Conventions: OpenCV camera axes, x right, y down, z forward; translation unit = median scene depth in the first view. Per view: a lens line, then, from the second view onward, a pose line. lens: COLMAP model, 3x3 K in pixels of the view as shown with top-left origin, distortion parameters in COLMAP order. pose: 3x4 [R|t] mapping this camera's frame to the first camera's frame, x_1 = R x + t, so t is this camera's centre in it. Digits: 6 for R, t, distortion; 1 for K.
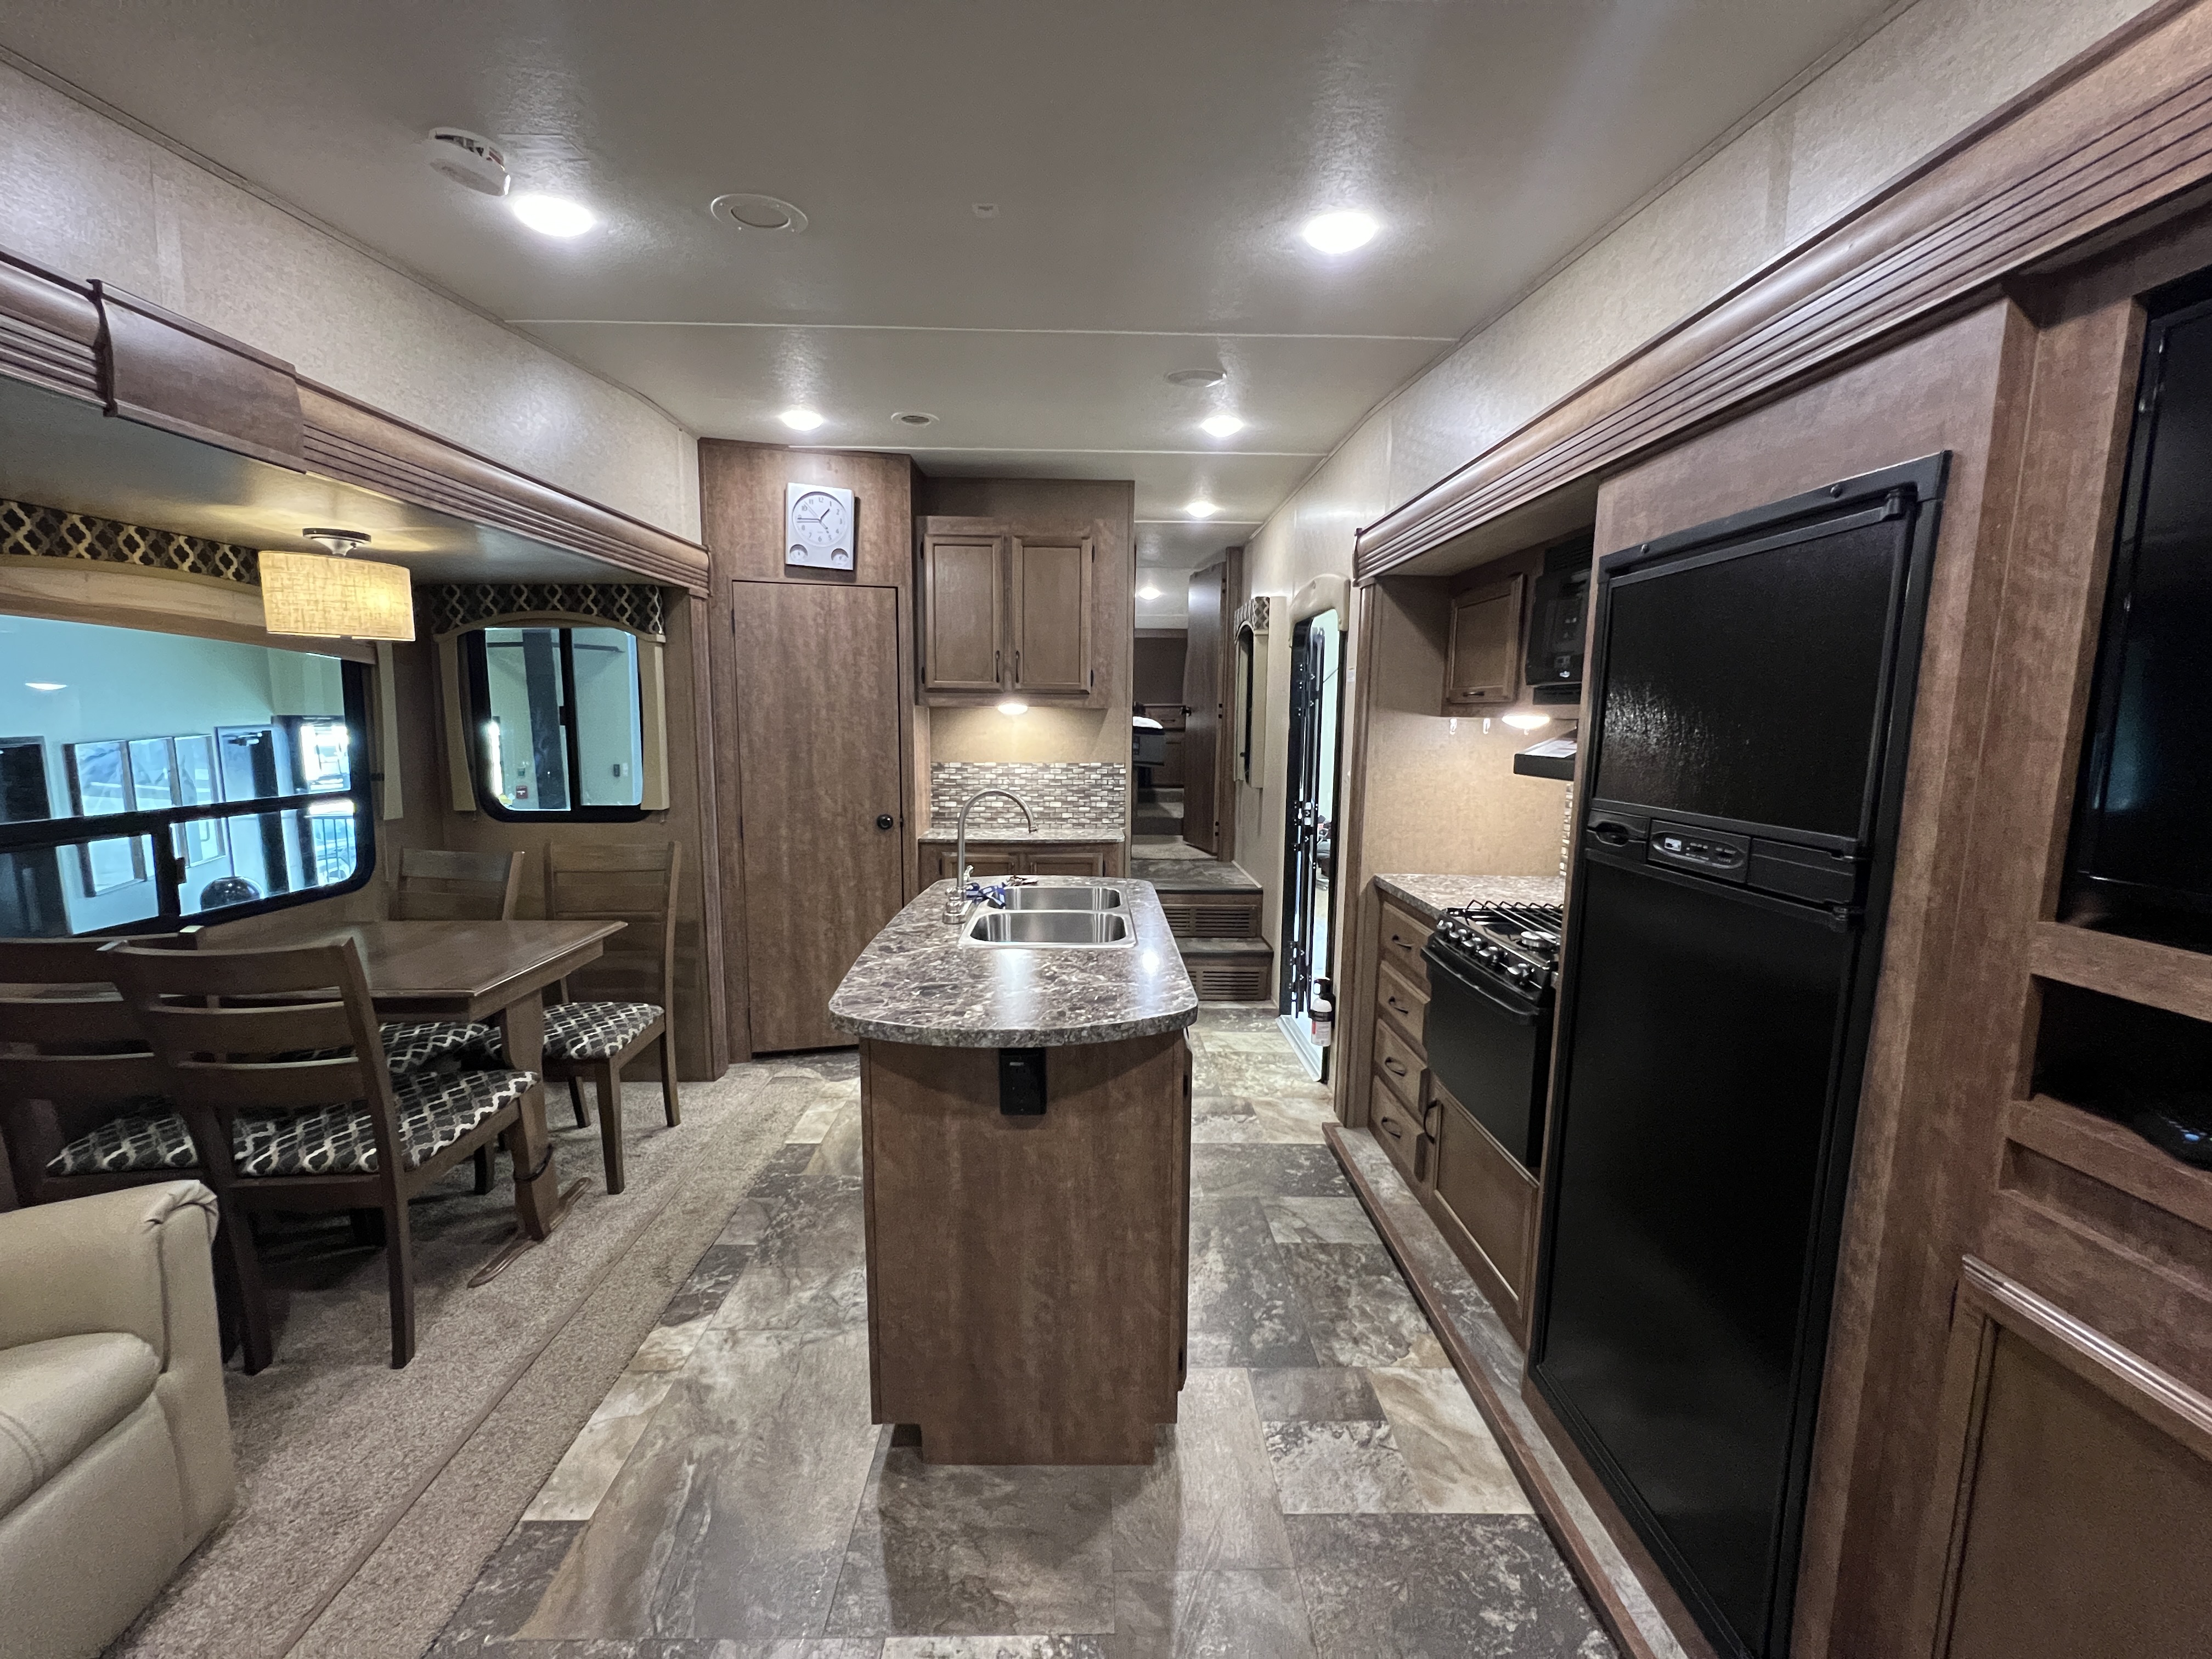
lens RADIAL K [[884.9, 0, 1100.4], [0, 884.9, 824.4], [0, 0, 1]] dist [-0.001566, 0.000069]
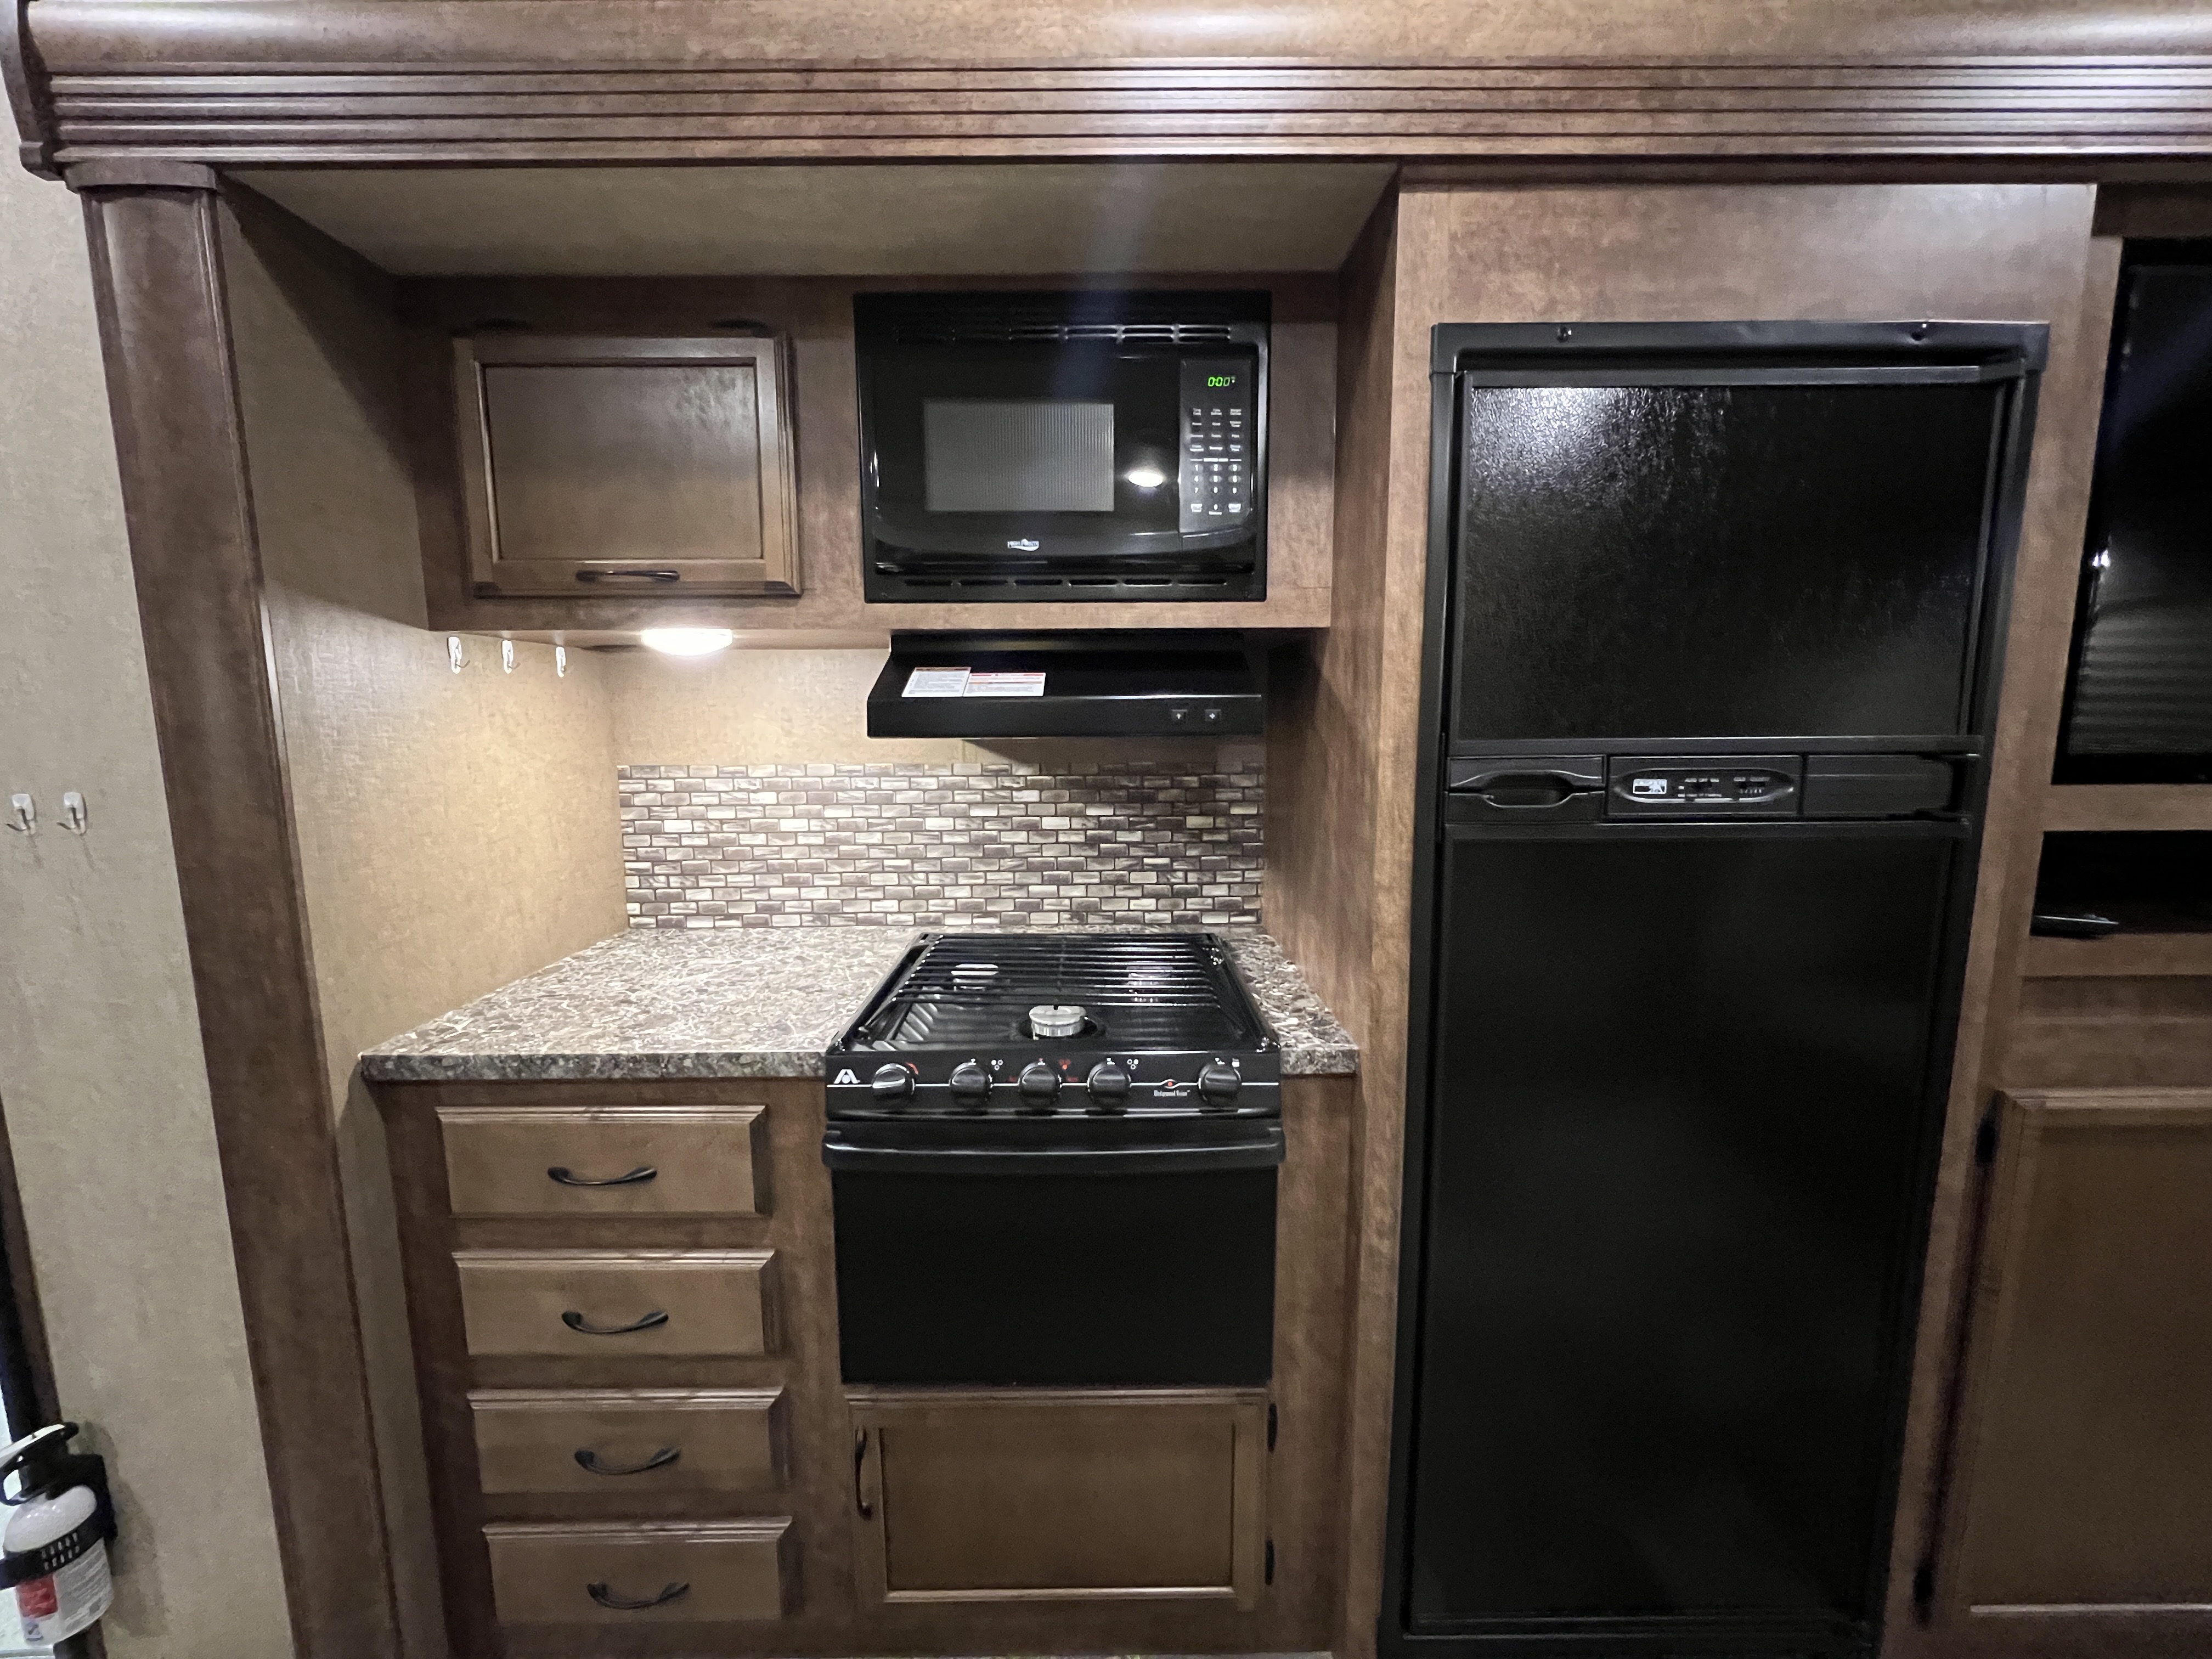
lens RADIAL K [[886.6, 0, 1099.0], [0, 886.6, 824.2], [0, 0, 1]] dist [-0.001483, 0.000147]
pose [[0.017225, -0.148747, 0.988725, -0.034587], [0.128618, 0.980986, 0.145342, -0.053804], [-0.991545, 0.124664, 0.036029, 0.704367]]
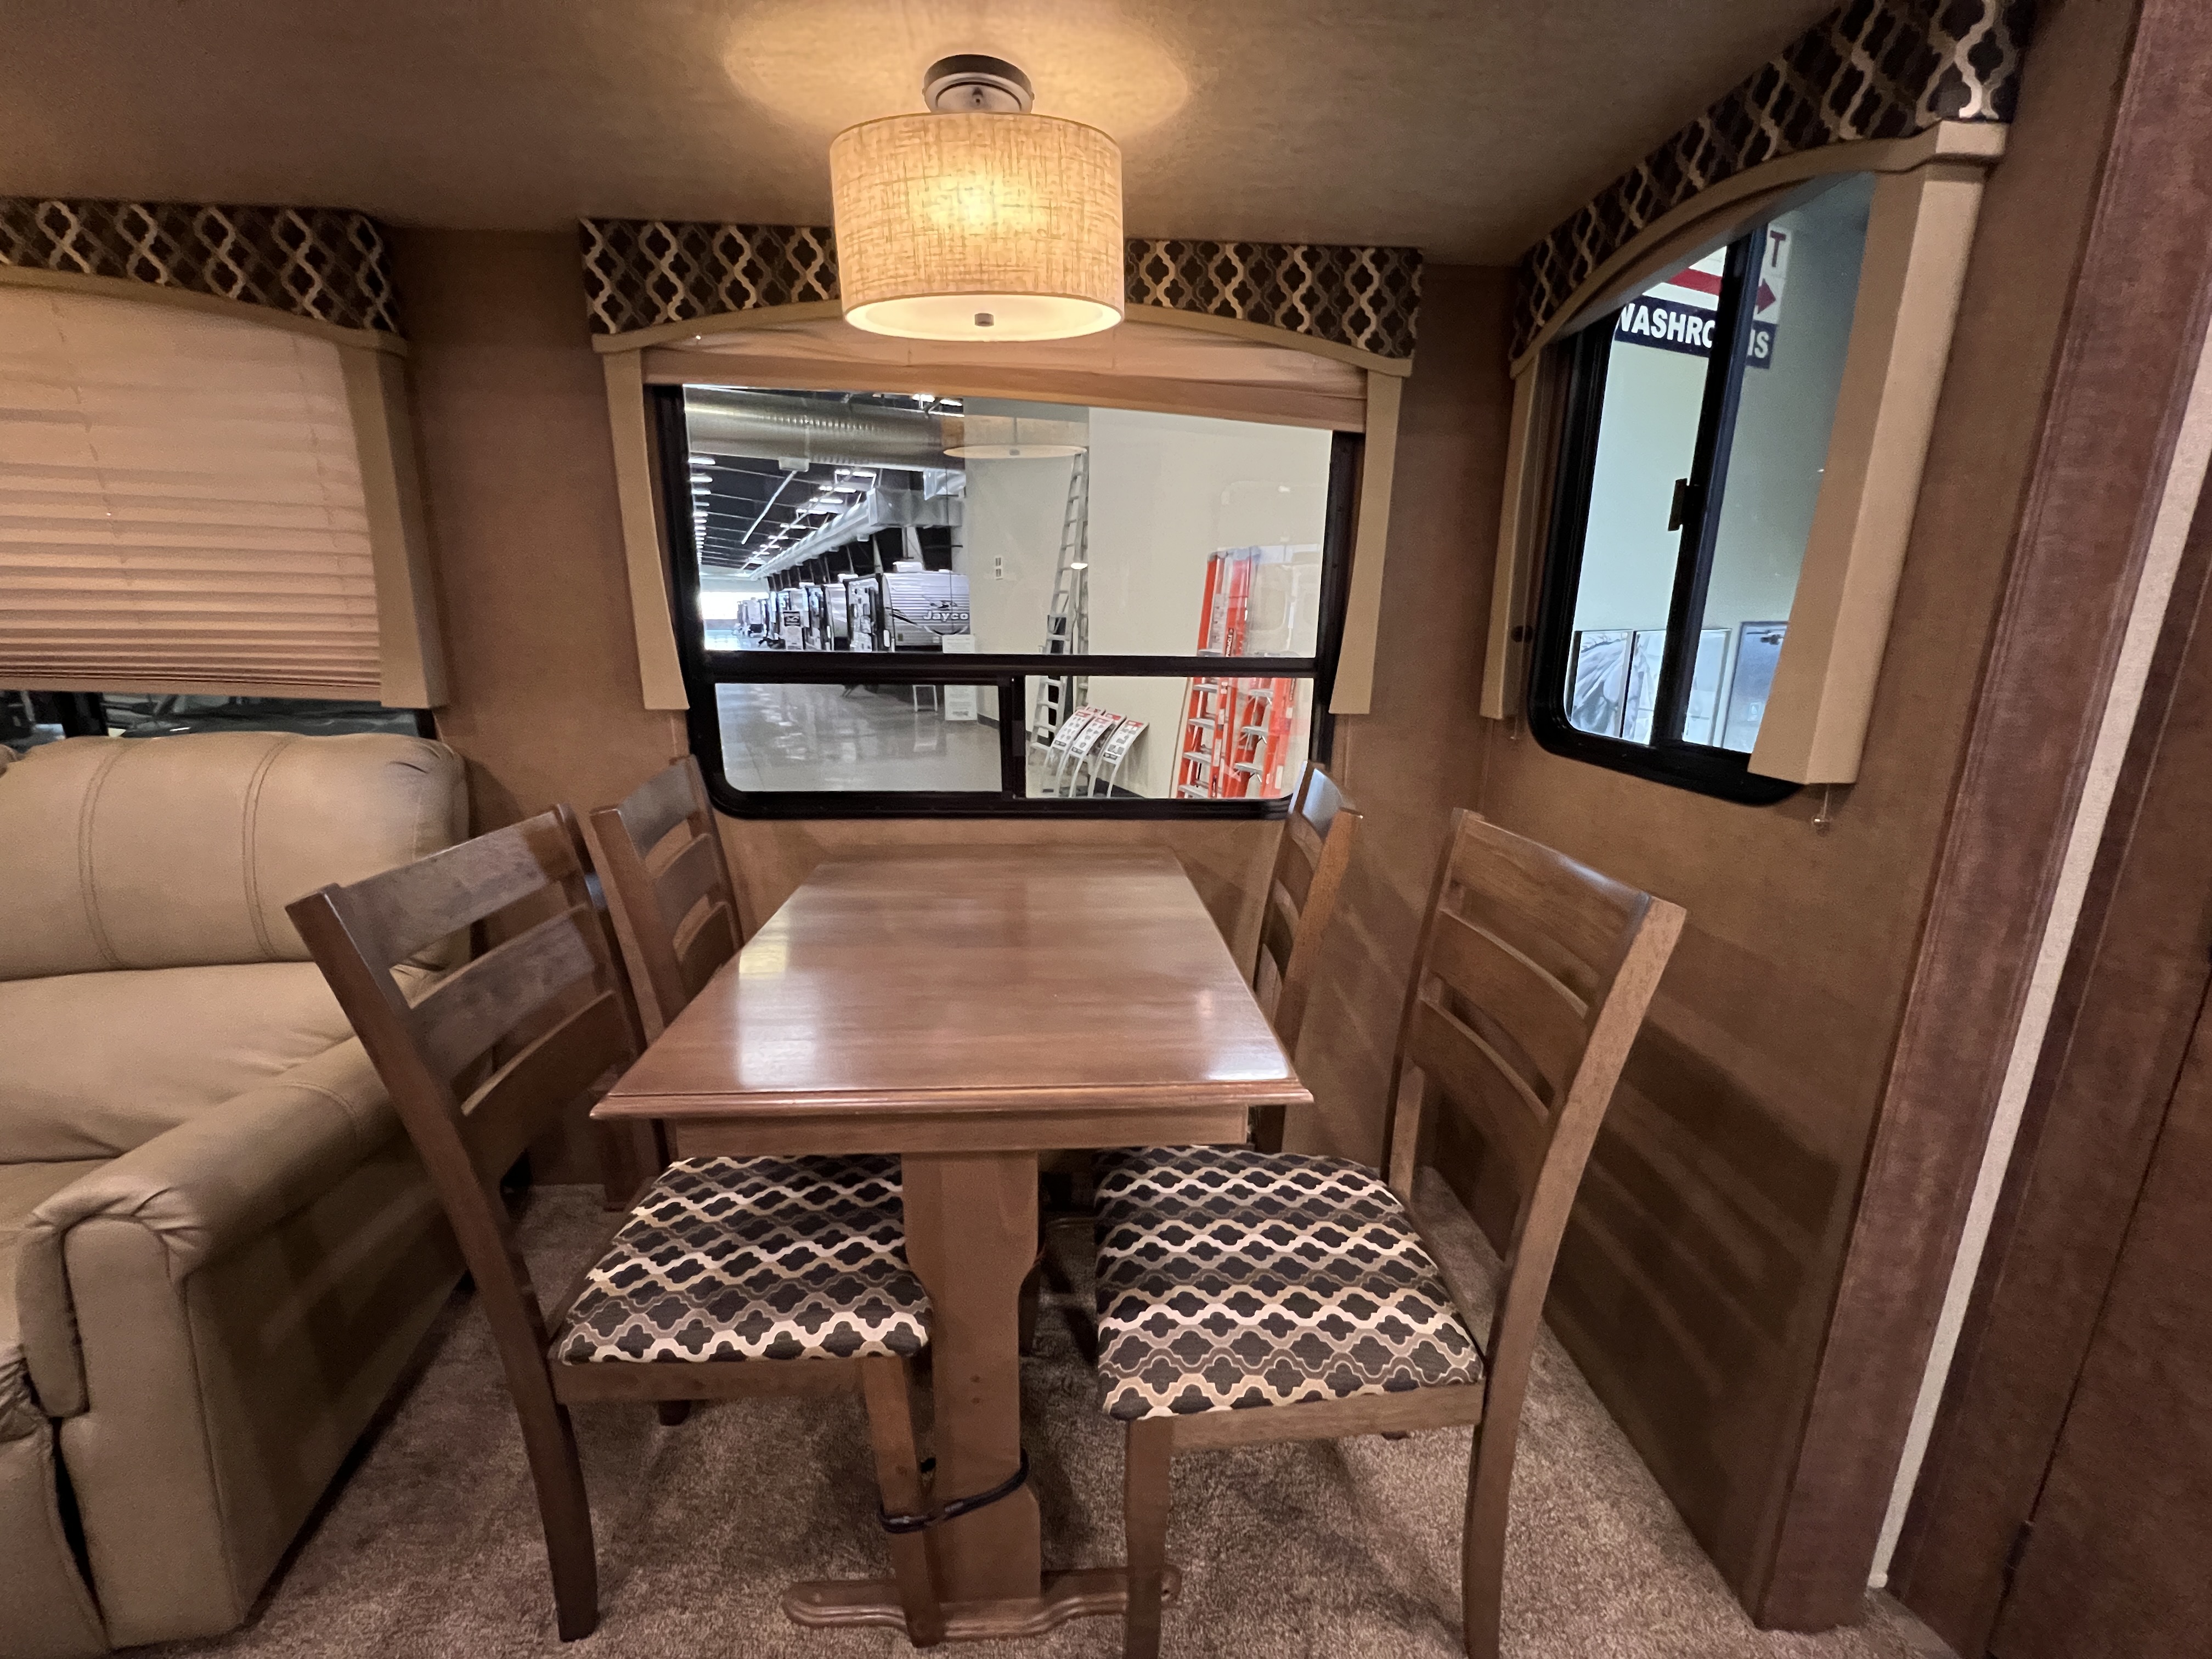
lens RADIAL K [[886.6, 0, 1099.0], [0, 886.6, 824.2], [0, 0, 1]] dist [-0.001483, 0.000147]
pose [[0.035756, 0.222728, -0.974225, -0.236474], [-0.135269, 0.966955, 0.216102, -0.042087], [0.990163, 0.124056, 0.064703, 0.861408]]
